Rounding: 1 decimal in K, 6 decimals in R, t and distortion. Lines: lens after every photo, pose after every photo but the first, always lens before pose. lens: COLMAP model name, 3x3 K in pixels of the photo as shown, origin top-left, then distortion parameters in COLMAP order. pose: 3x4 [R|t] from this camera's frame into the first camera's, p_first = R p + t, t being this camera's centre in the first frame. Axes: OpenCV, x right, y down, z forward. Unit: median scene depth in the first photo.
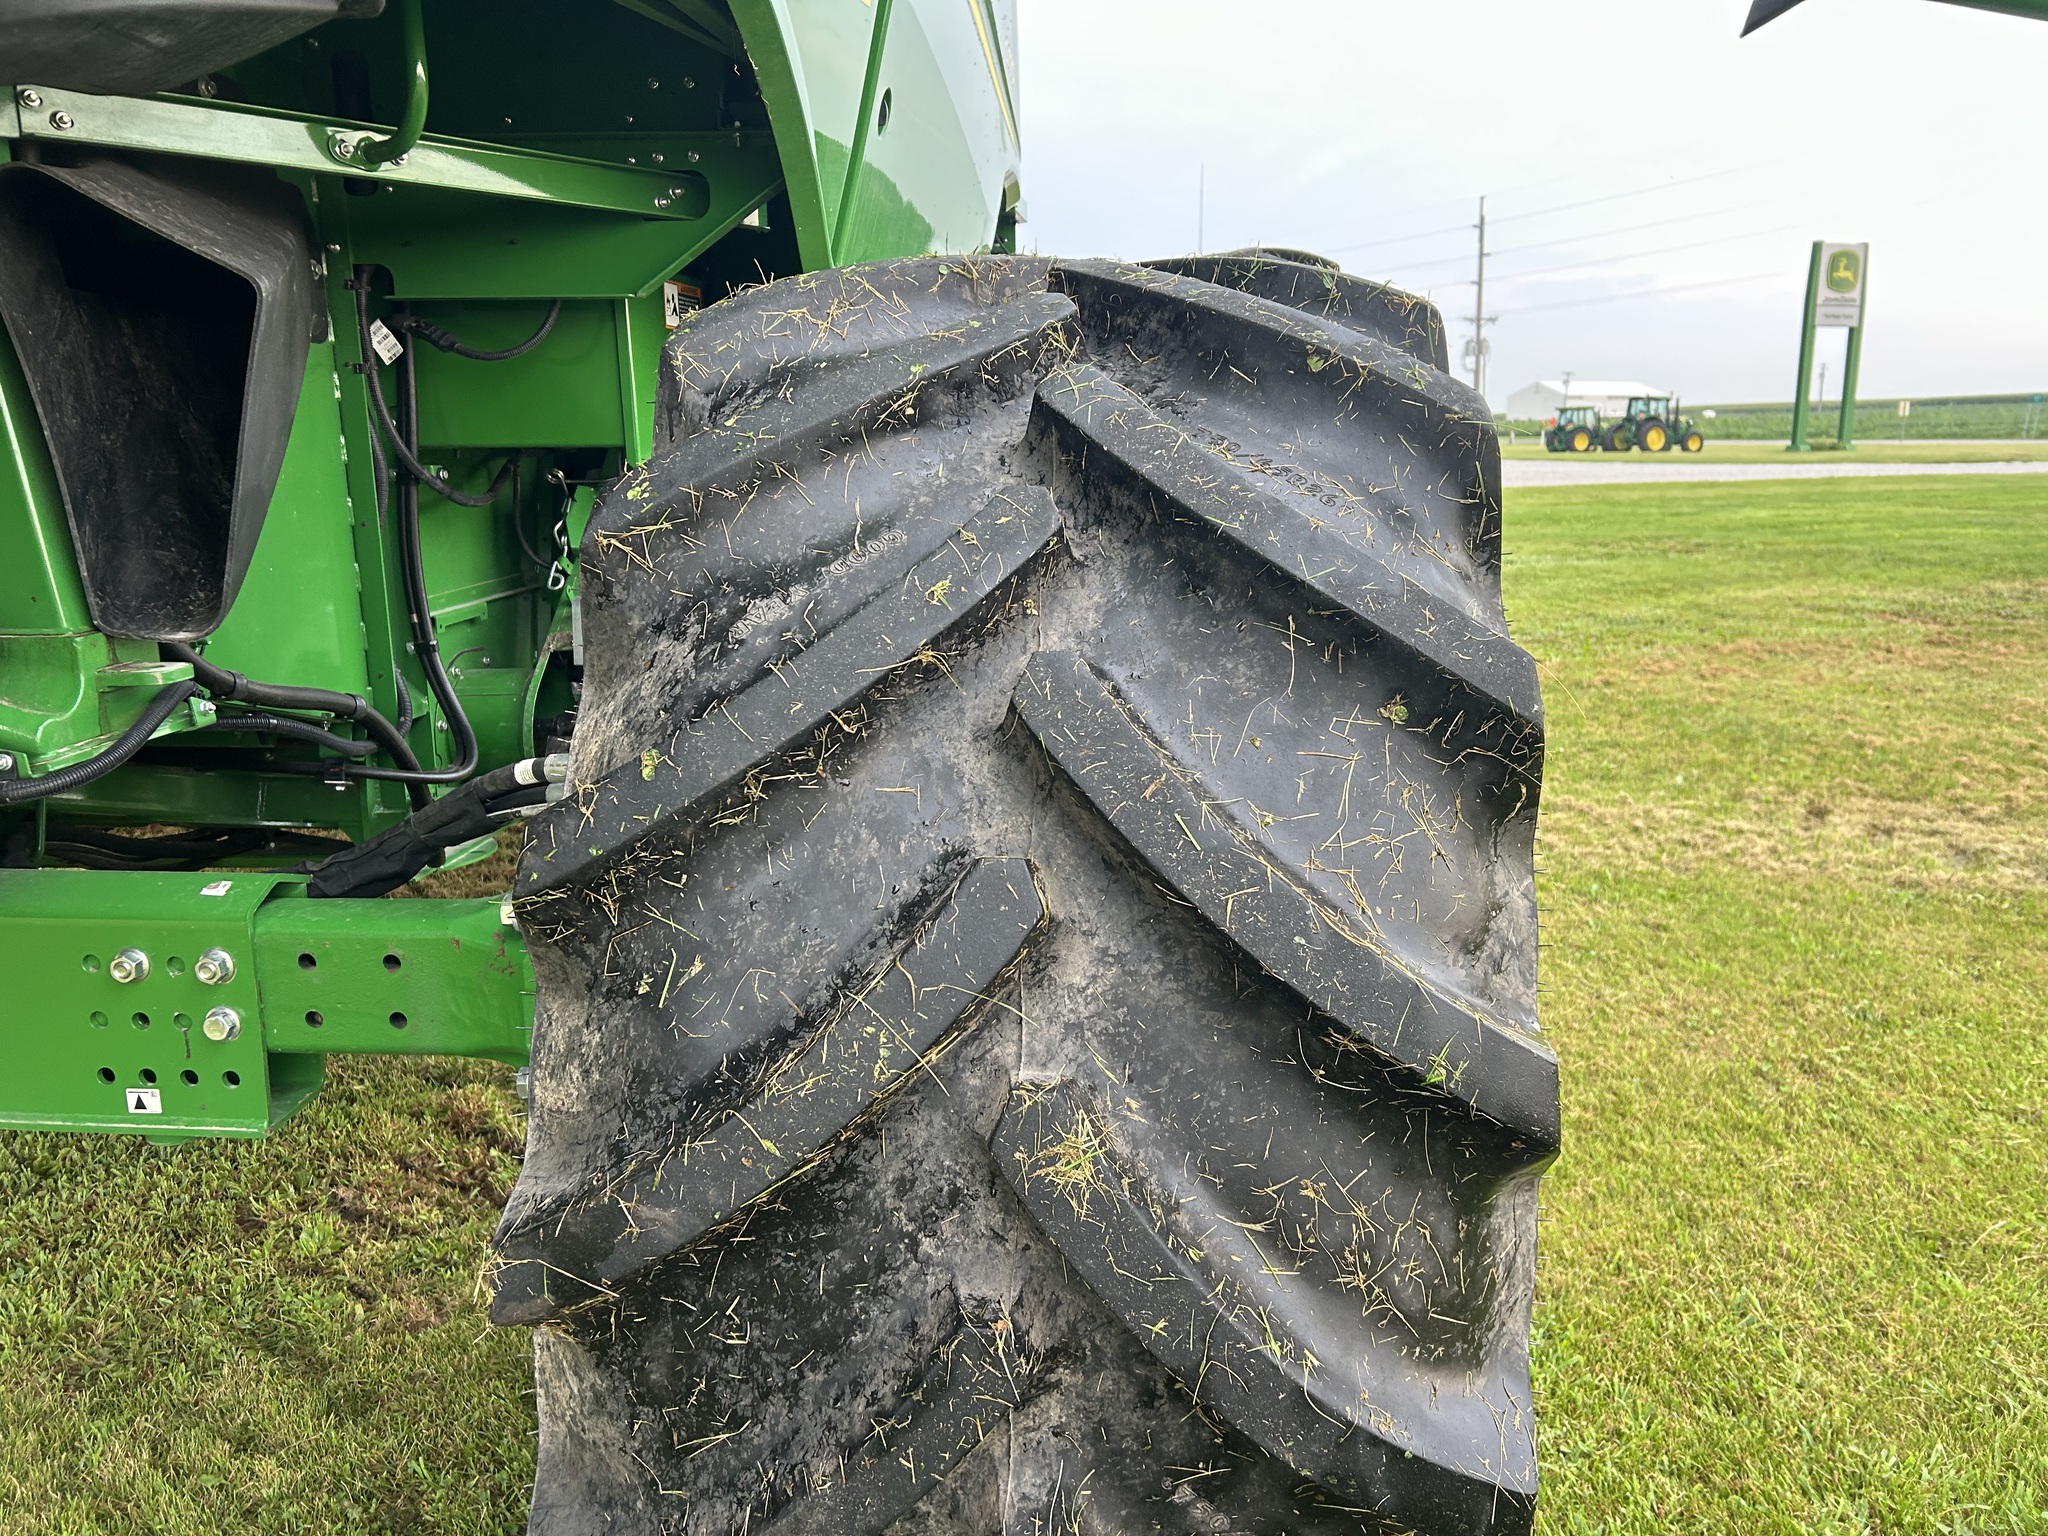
lens RADIAL K [[1546.9, 0, 1017.5], [0, 1546.9, 754.8], [0, 0, 1]] dist [0.047463, -0.042939]
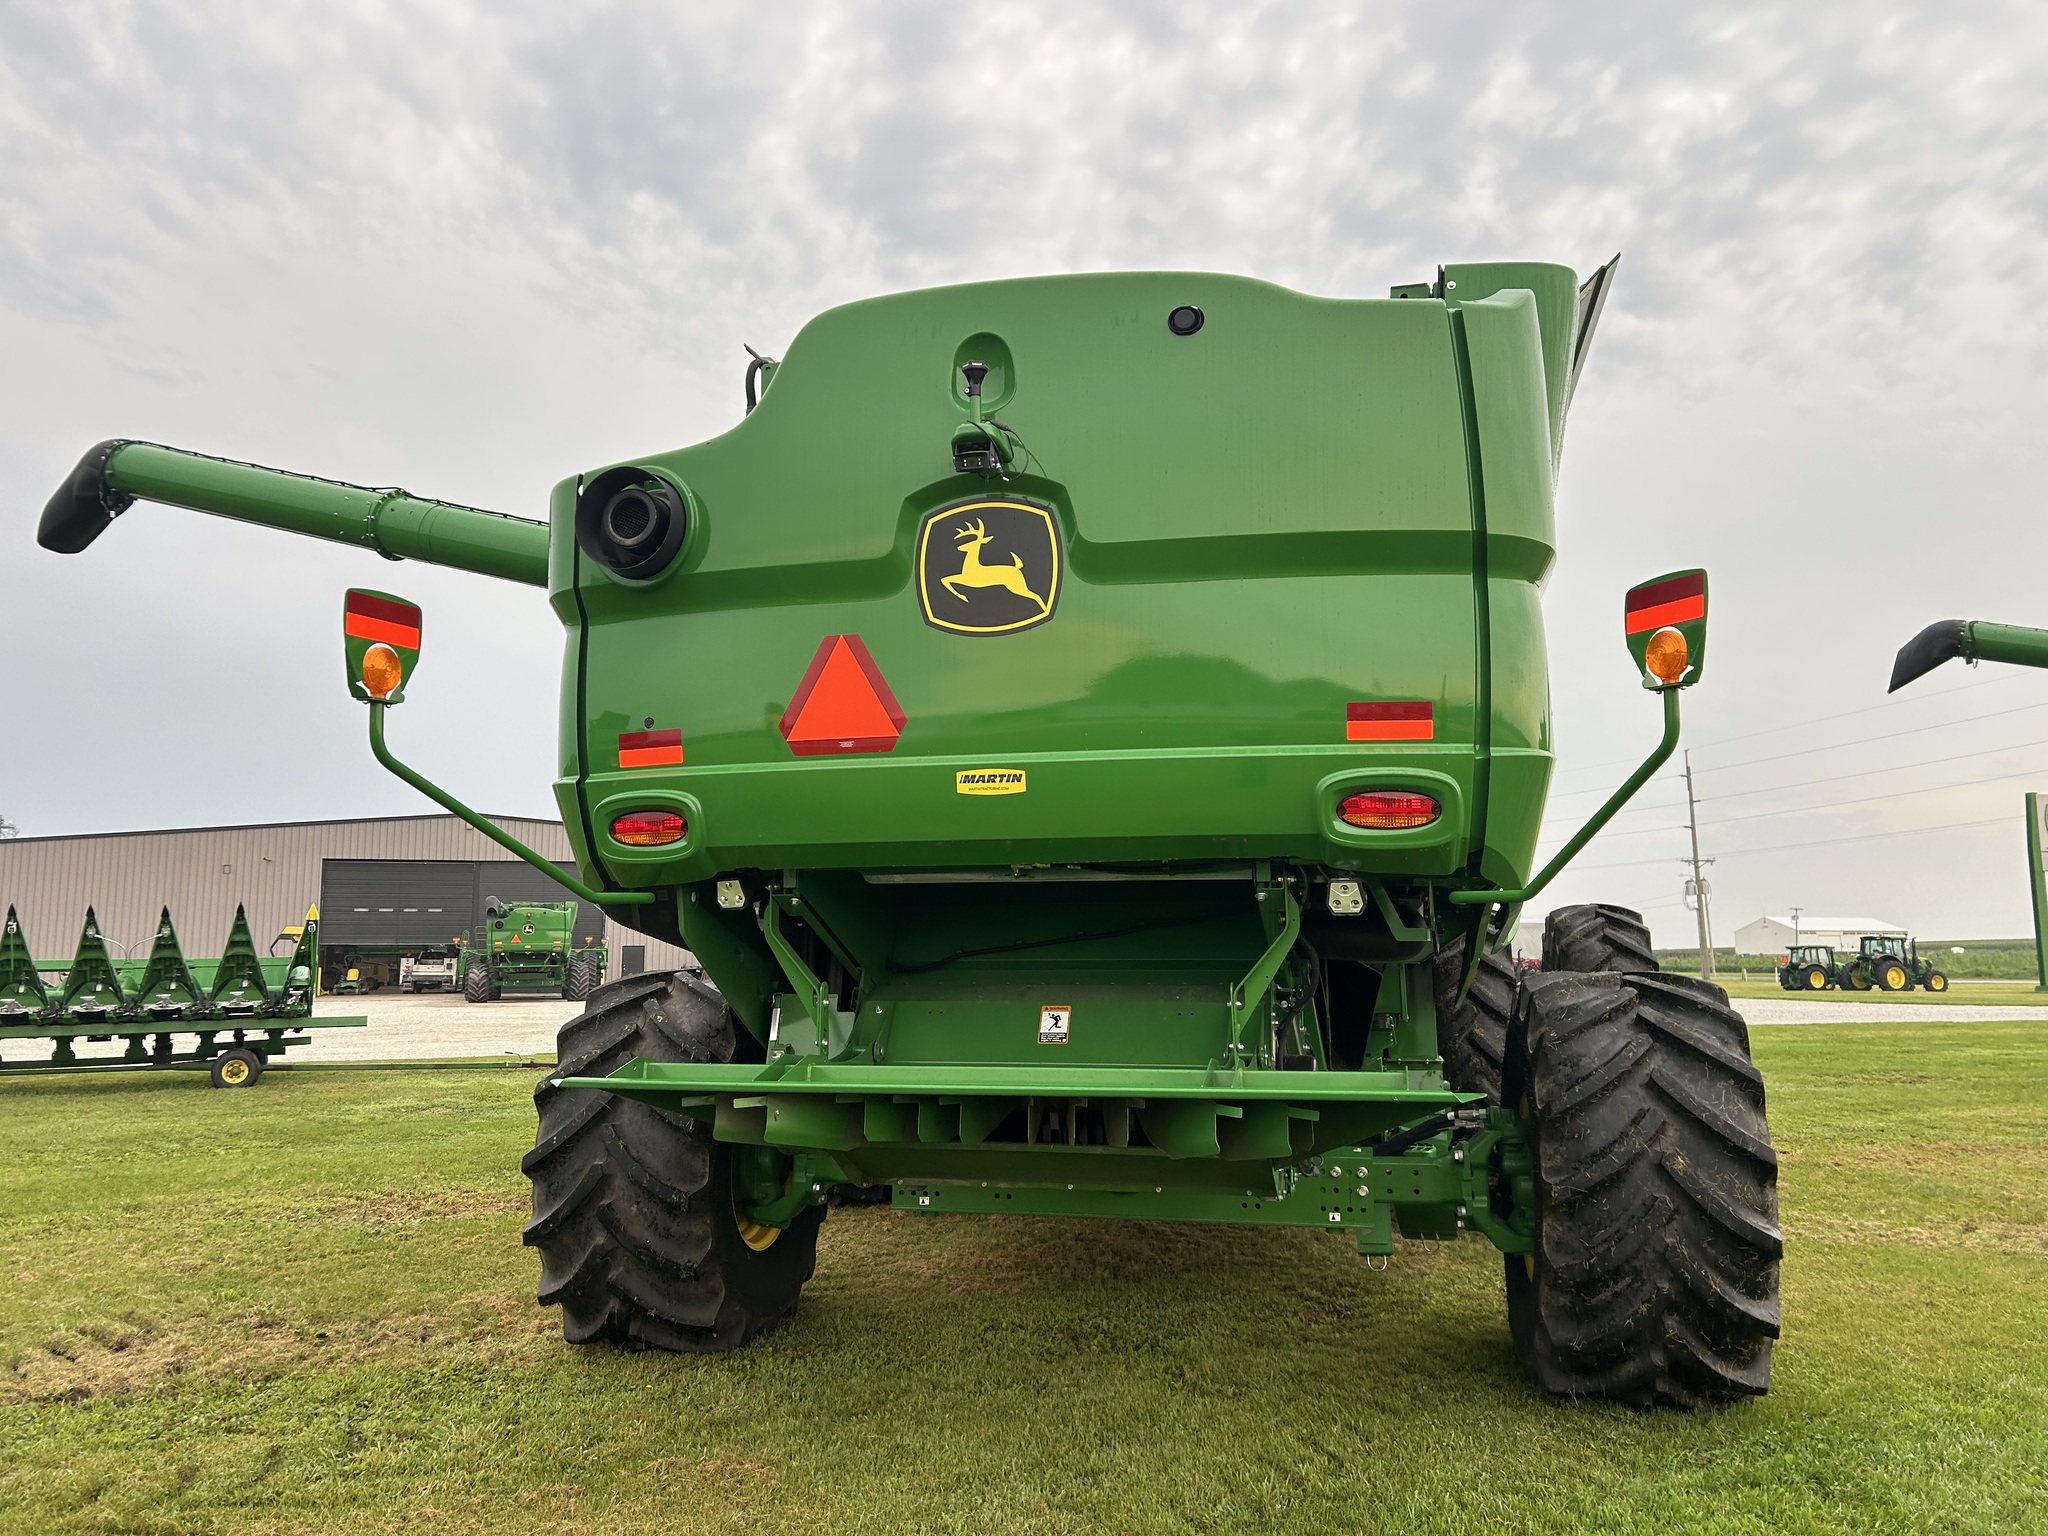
lens RADIAL K [[1546.9, 0, 1026.2], [0, 1546.9, 759.7], [0, 0, 1]] dist [0.047463, -0.042939]
pose [[0.992058, -0.014038, -0.124998, -0.175886], [-0.027803, 0.944698, -0.326760, 0.090196], [0.122672, 0.327640, 0.936805, -0.555847]]
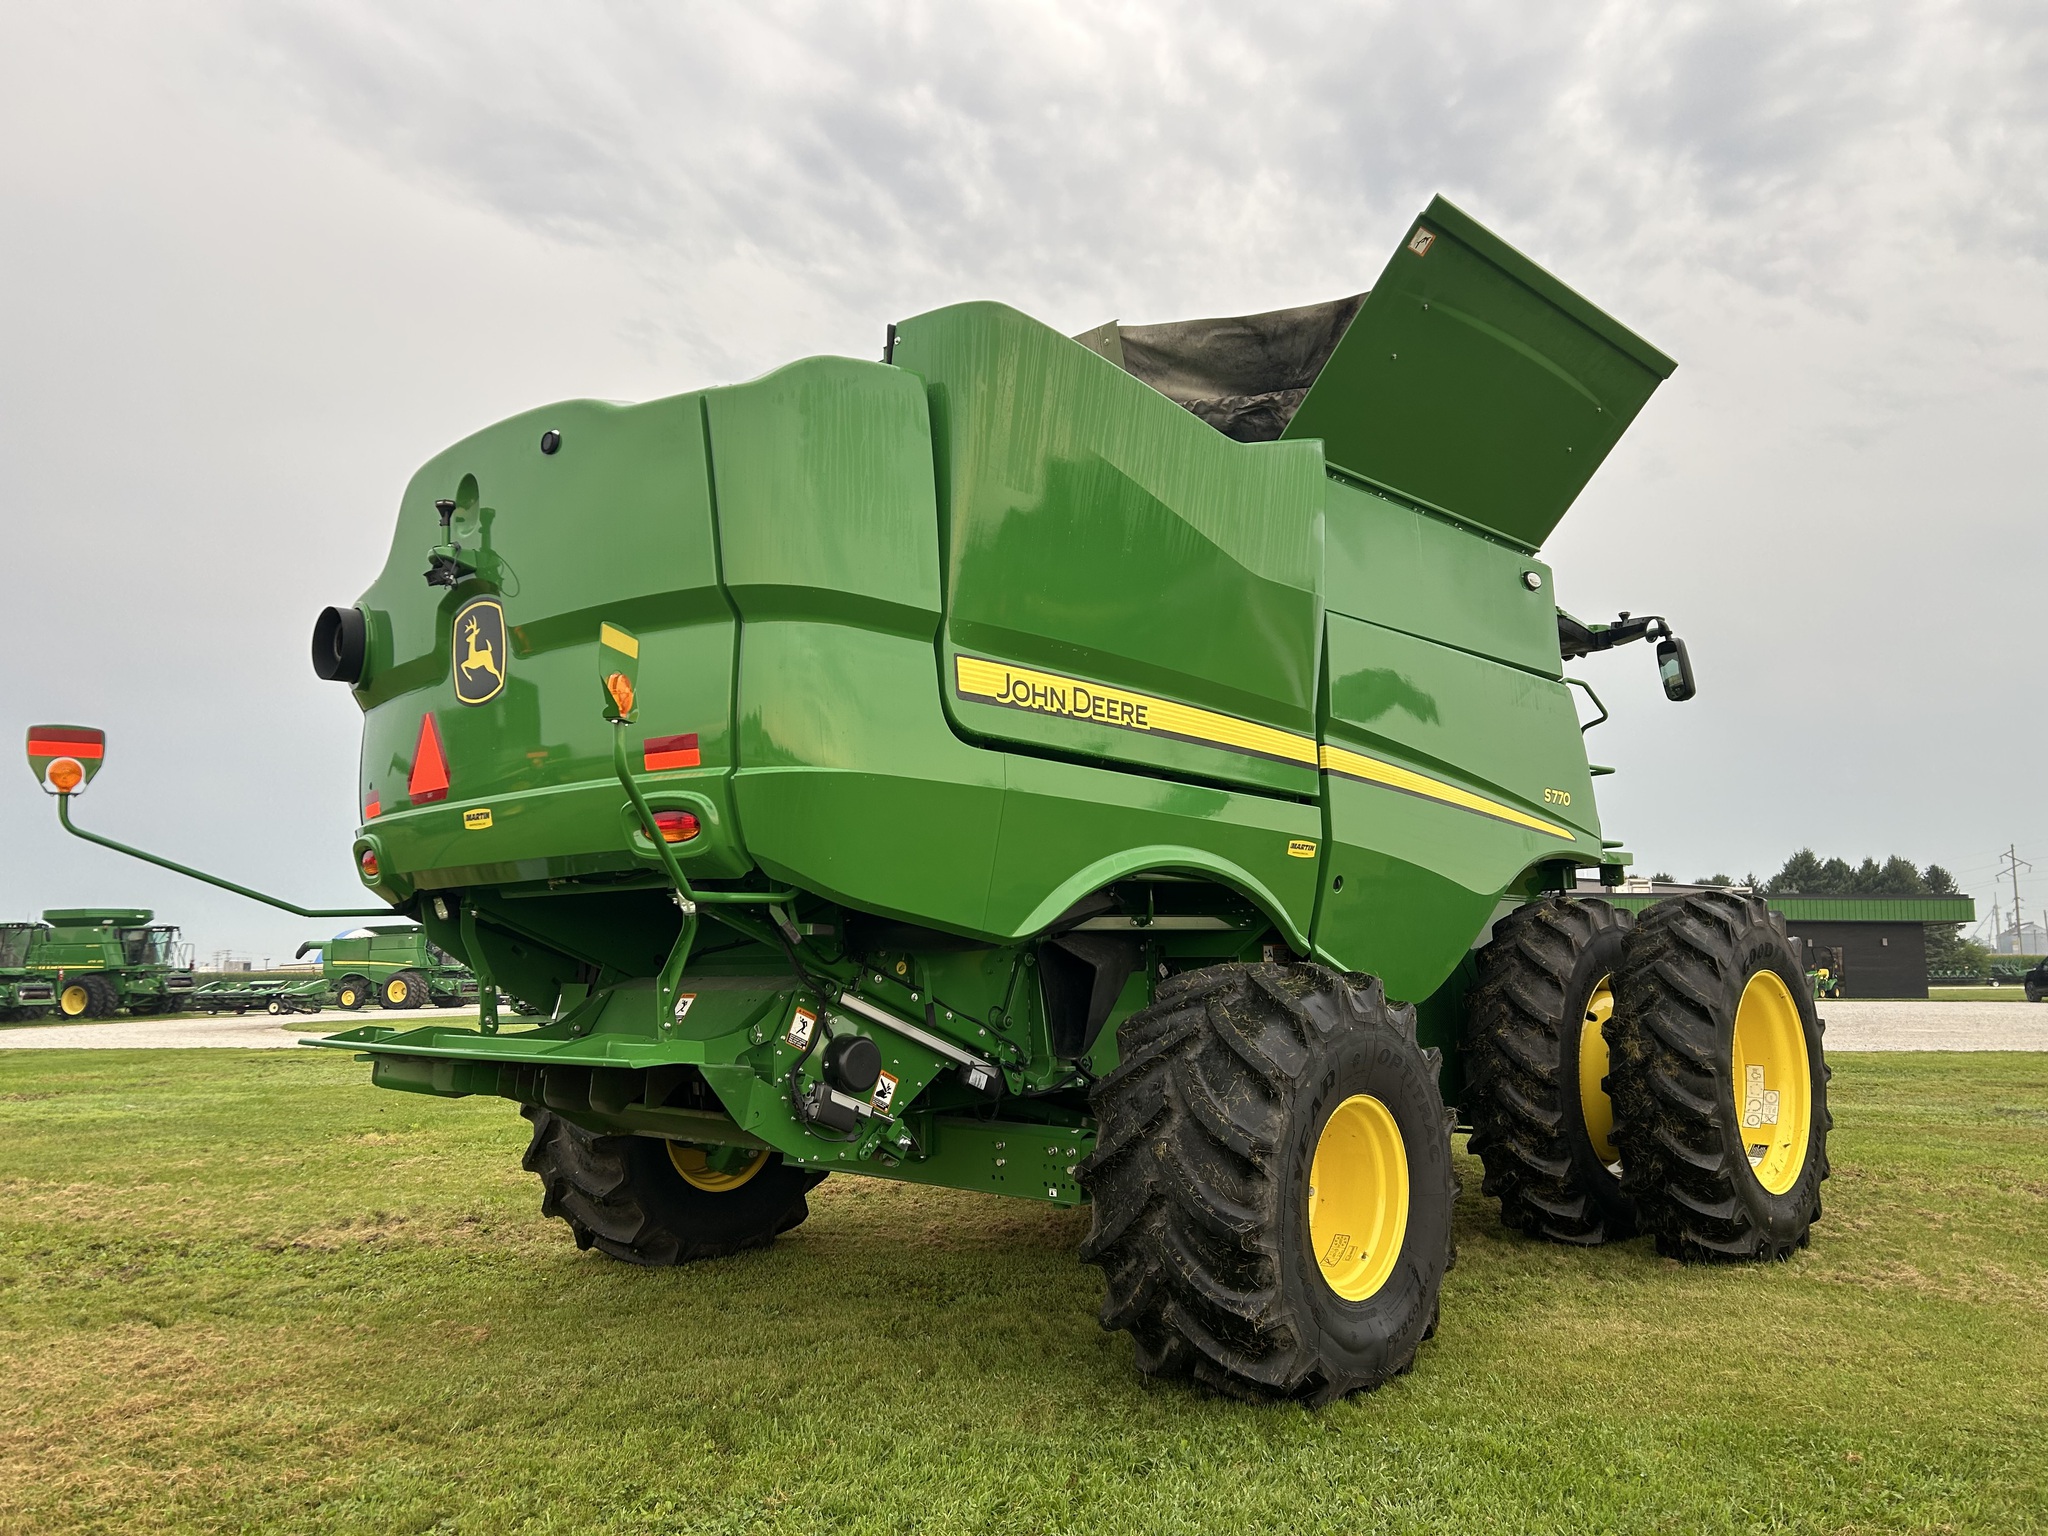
lens RADIAL K [[1546.9, 0, 1016.1], [0, 1546.9, 770.1], [0, 0, 1]] dist [0.047463, -0.042939]
pose [[0.783773, -0.077417, -0.616203, 0.362129], [-0.125494, 0.951990, -0.279225, 0.068031], [0.608236, 0.296178, 0.736429, -0.430178]]
